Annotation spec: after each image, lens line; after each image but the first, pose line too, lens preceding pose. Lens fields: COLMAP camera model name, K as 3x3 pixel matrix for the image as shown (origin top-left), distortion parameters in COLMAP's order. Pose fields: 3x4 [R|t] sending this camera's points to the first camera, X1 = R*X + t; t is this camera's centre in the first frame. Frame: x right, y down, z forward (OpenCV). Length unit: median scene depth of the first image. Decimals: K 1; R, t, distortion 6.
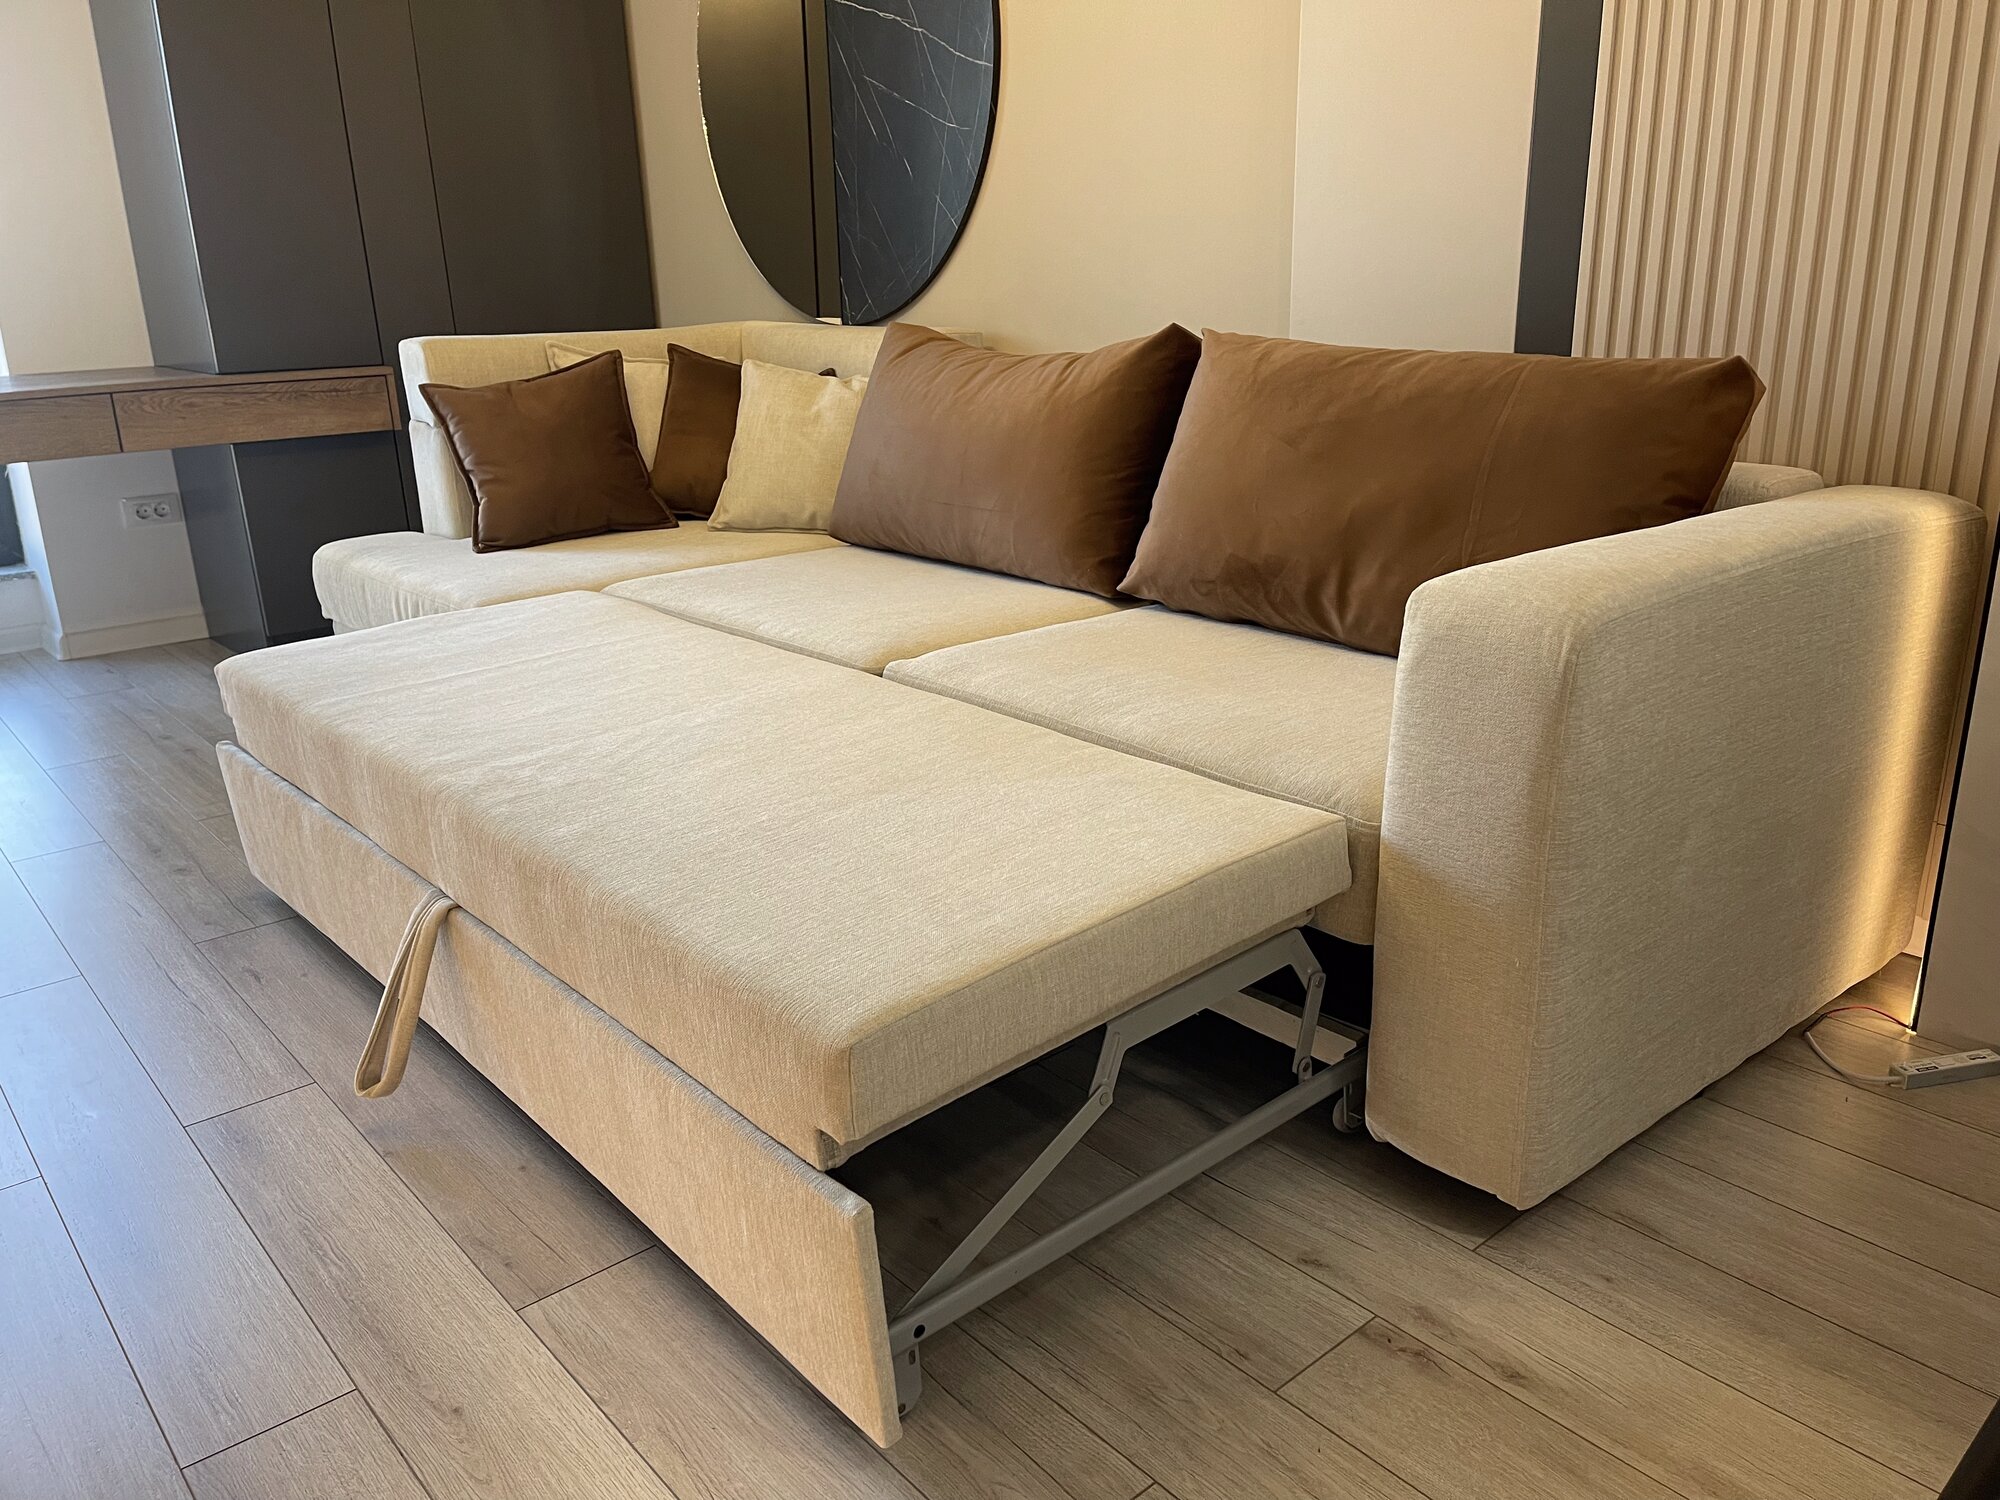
lens RADIAL K [[1525.4, 0, 1014.4], [0, 1525.4, 723.9], [0, 0, 1]] dist [0.081779, -0.103497]
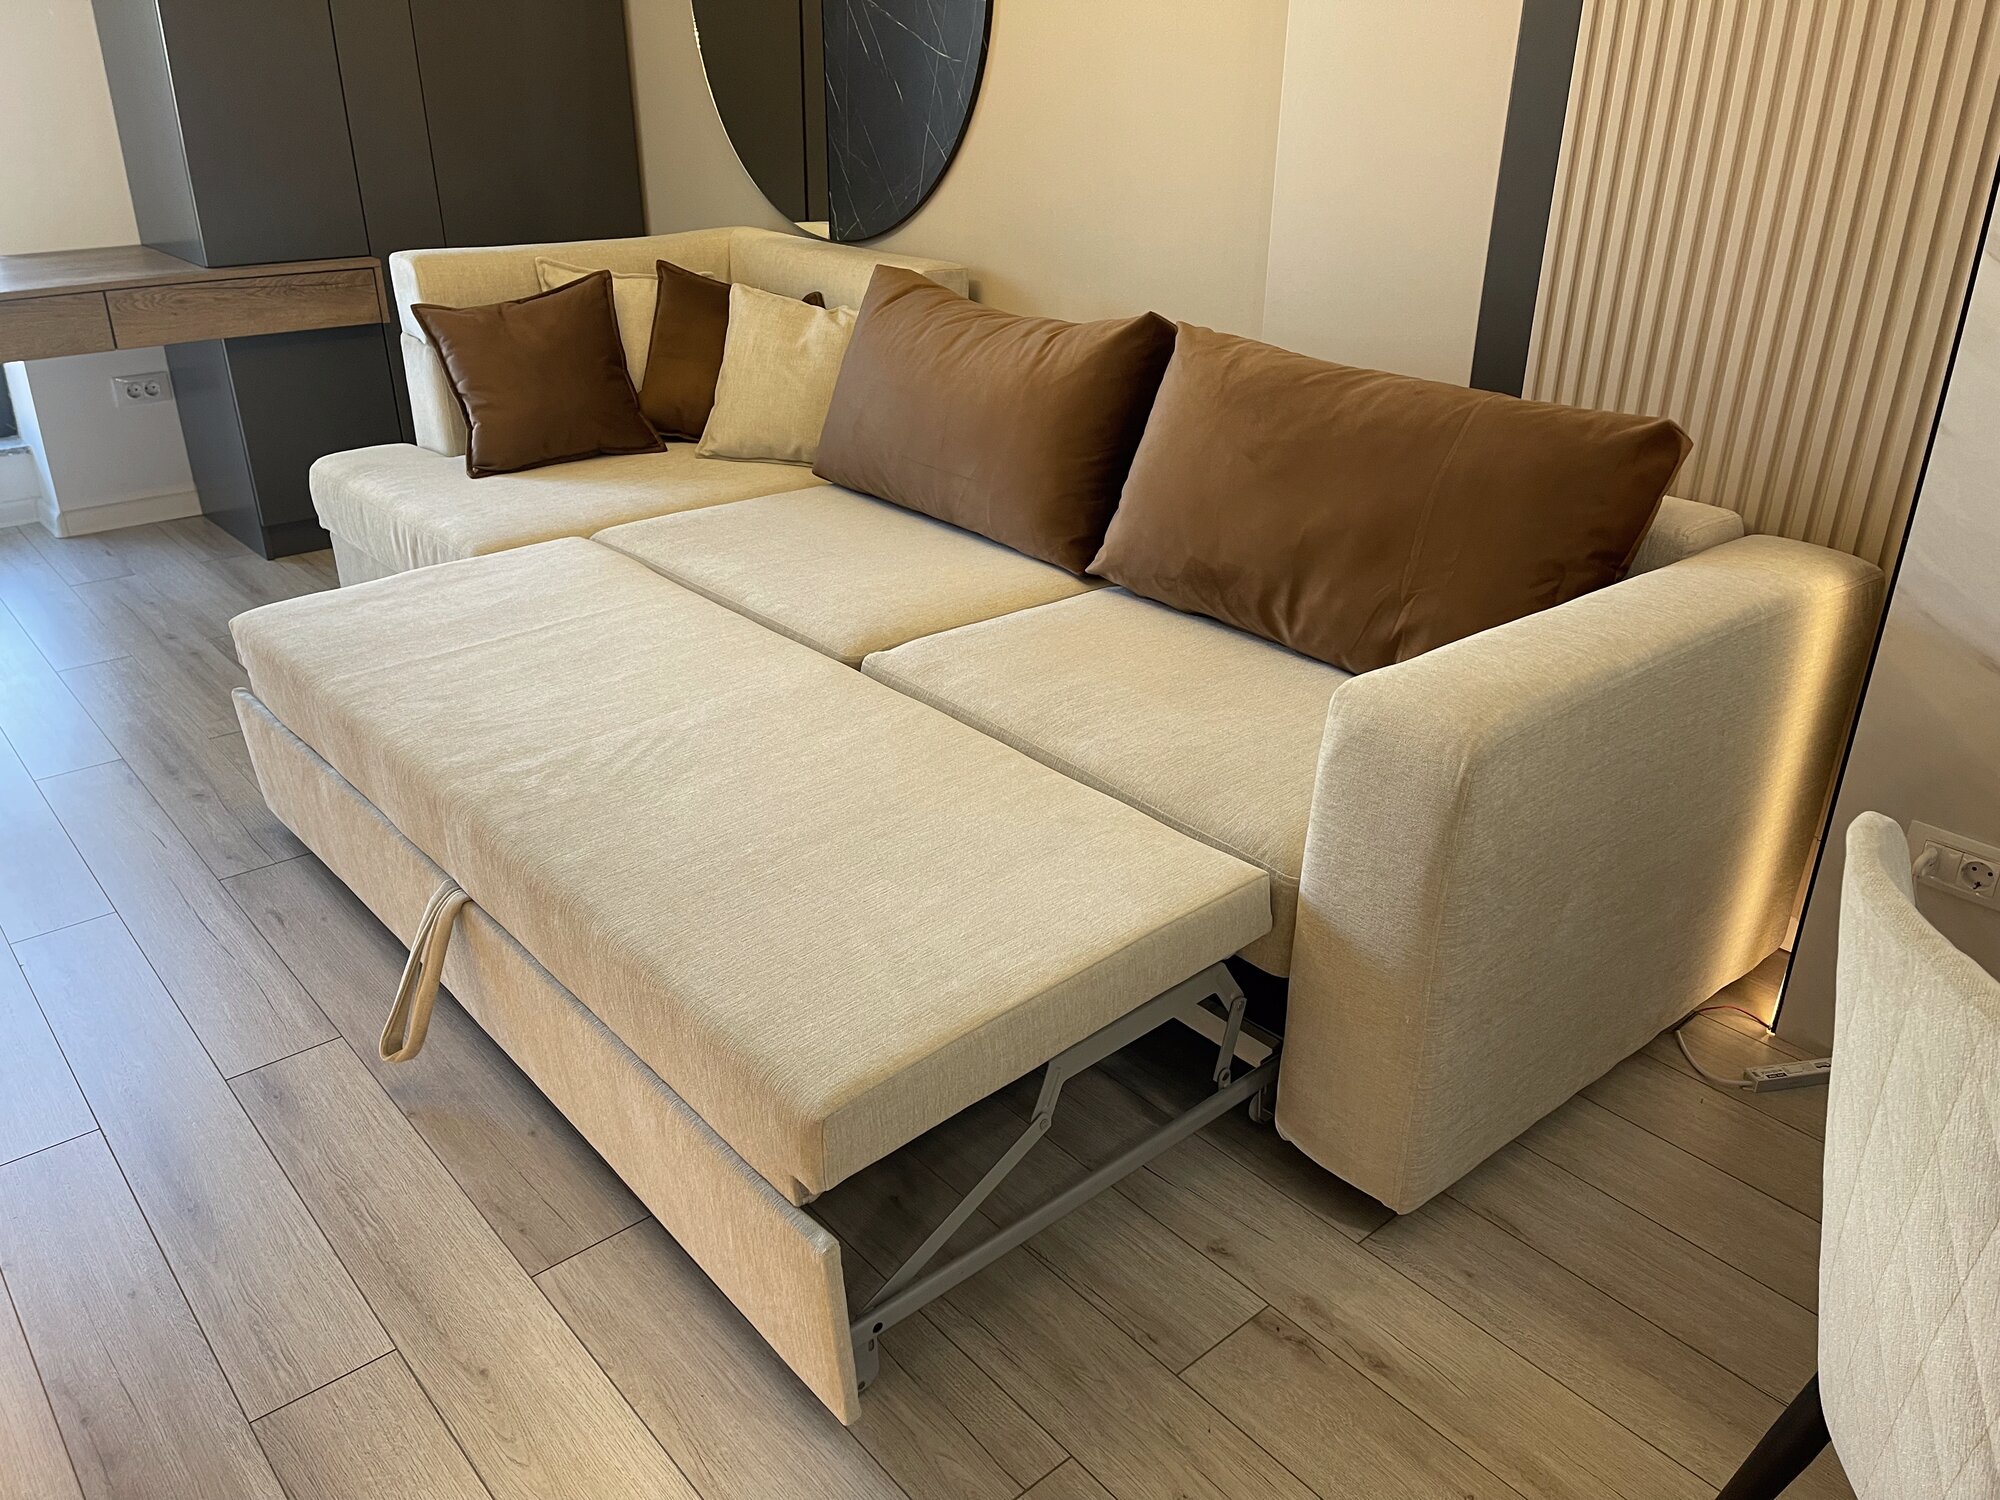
lens RADIAL K [[1525.4, 0, 1015.5], [0, 1525.4, 719.7], [0, 0, 1]] dist [0.081779, -0.103497]
pose [[0.999357, 0.032142, 0.015889, 0.007123], [-0.033857, 0.991822, 0.123058, -0.152786], [-0.011804, -0.123517, 0.992272, -0.082149]]
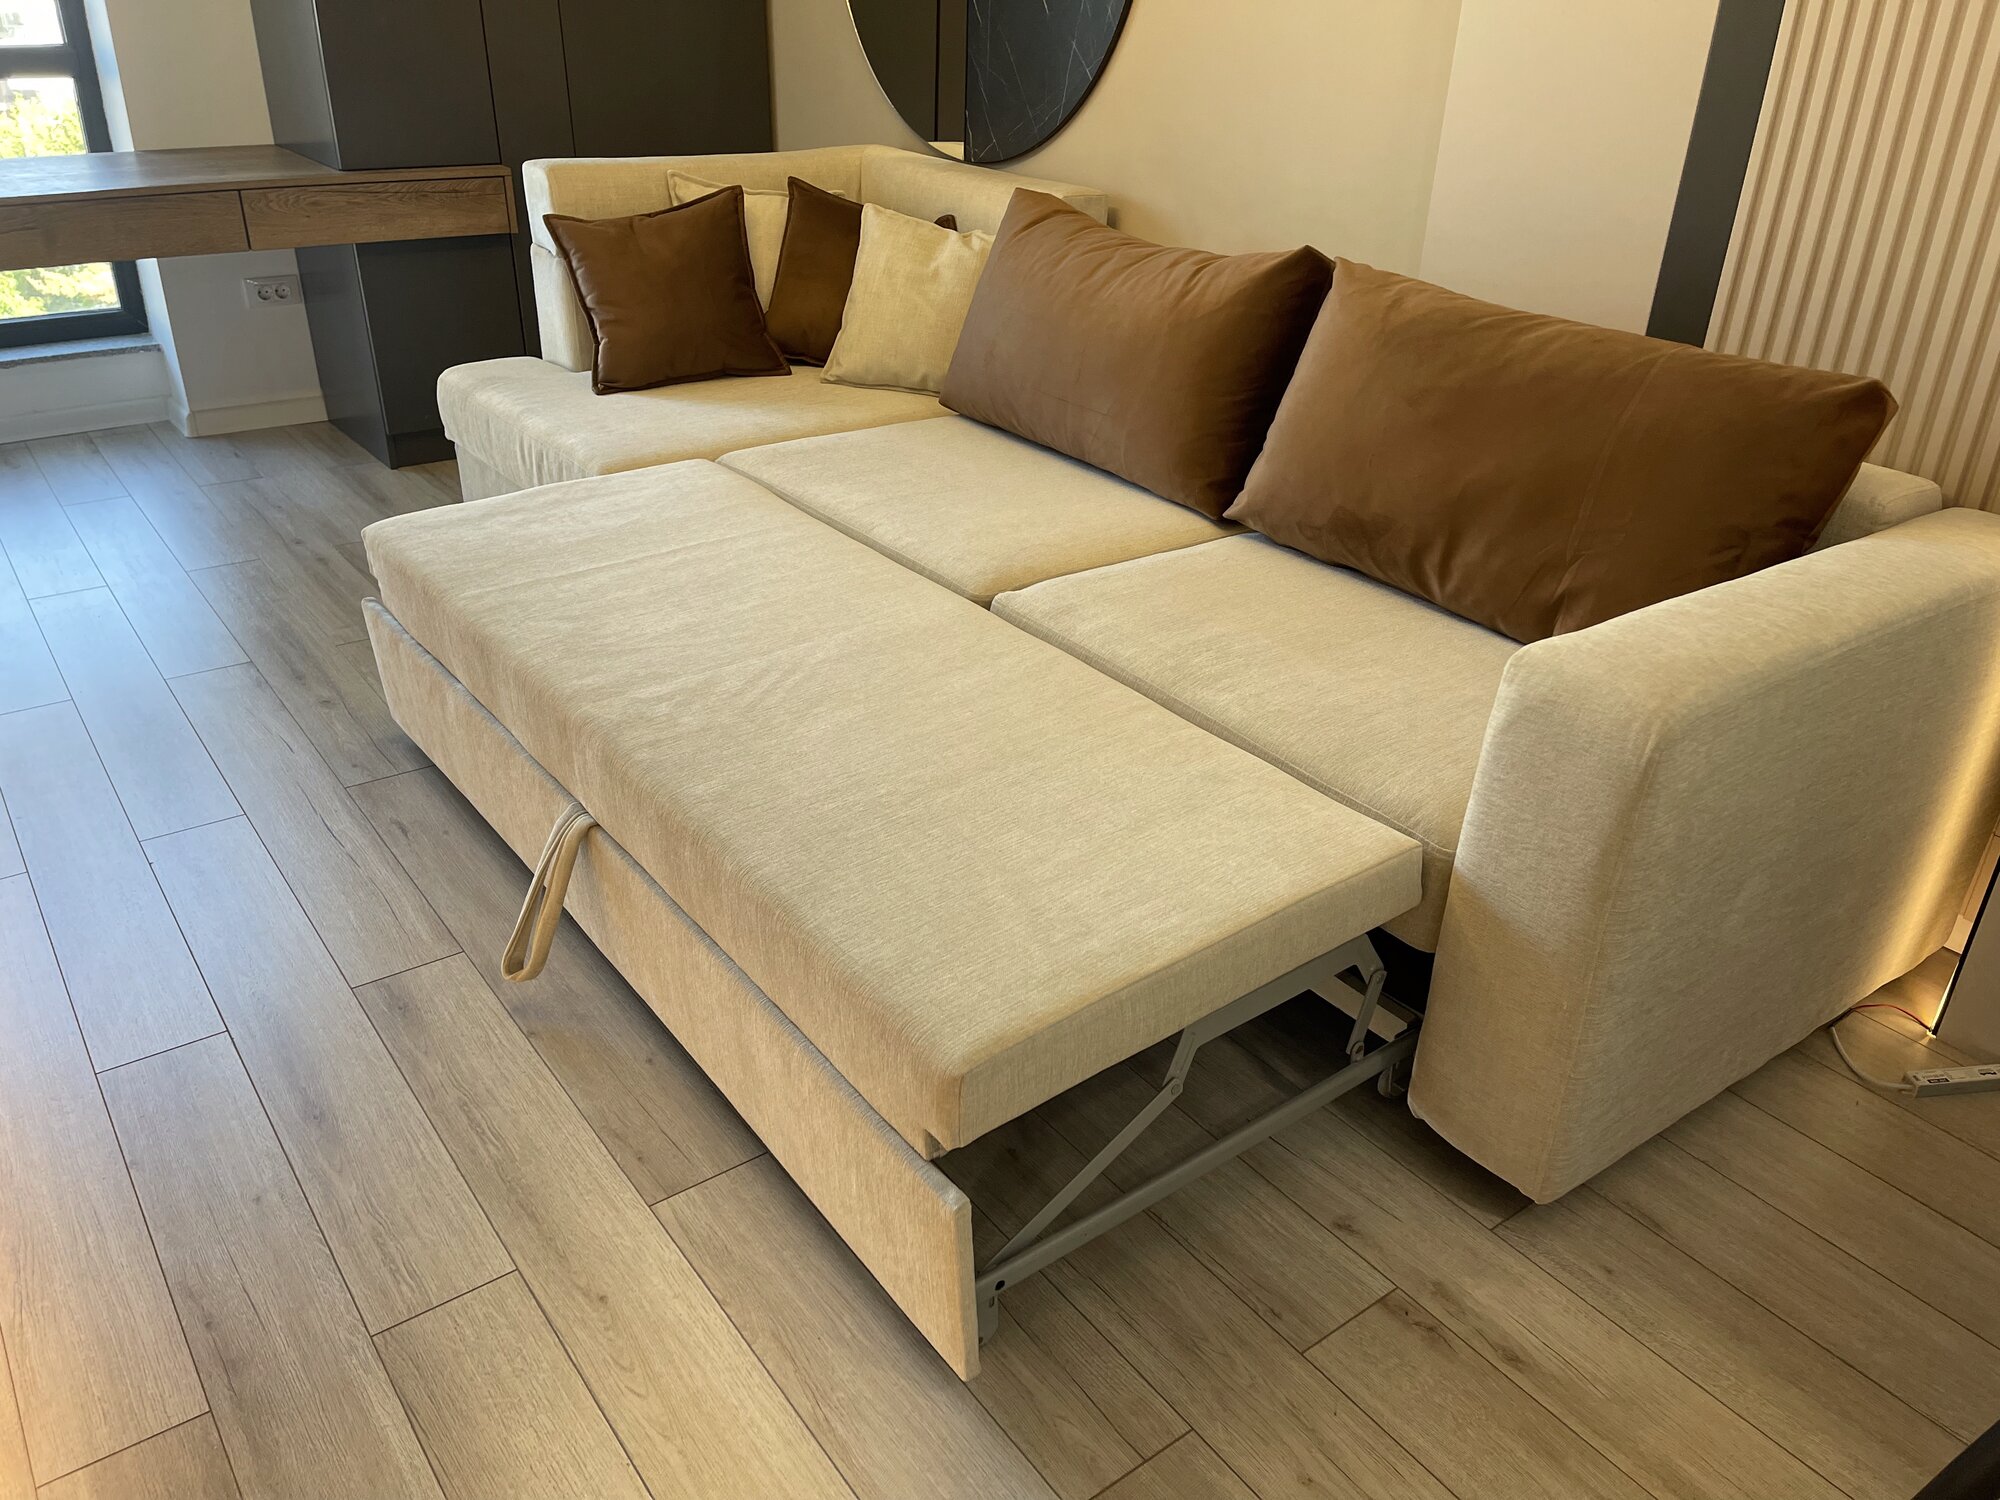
lens RADIAL K [[1525.4, 0, 1016.2], [0, 1525.4, 725.9], [0, 0, 1]] dist [0.081779, -0.103497]
pose [[0.996055, 0.081167, -0.035869, -0.029628], [-0.073907, 0.982507, 0.170933, -0.153231], [0.049116, -0.167608, 0.984630, -0.048588]]
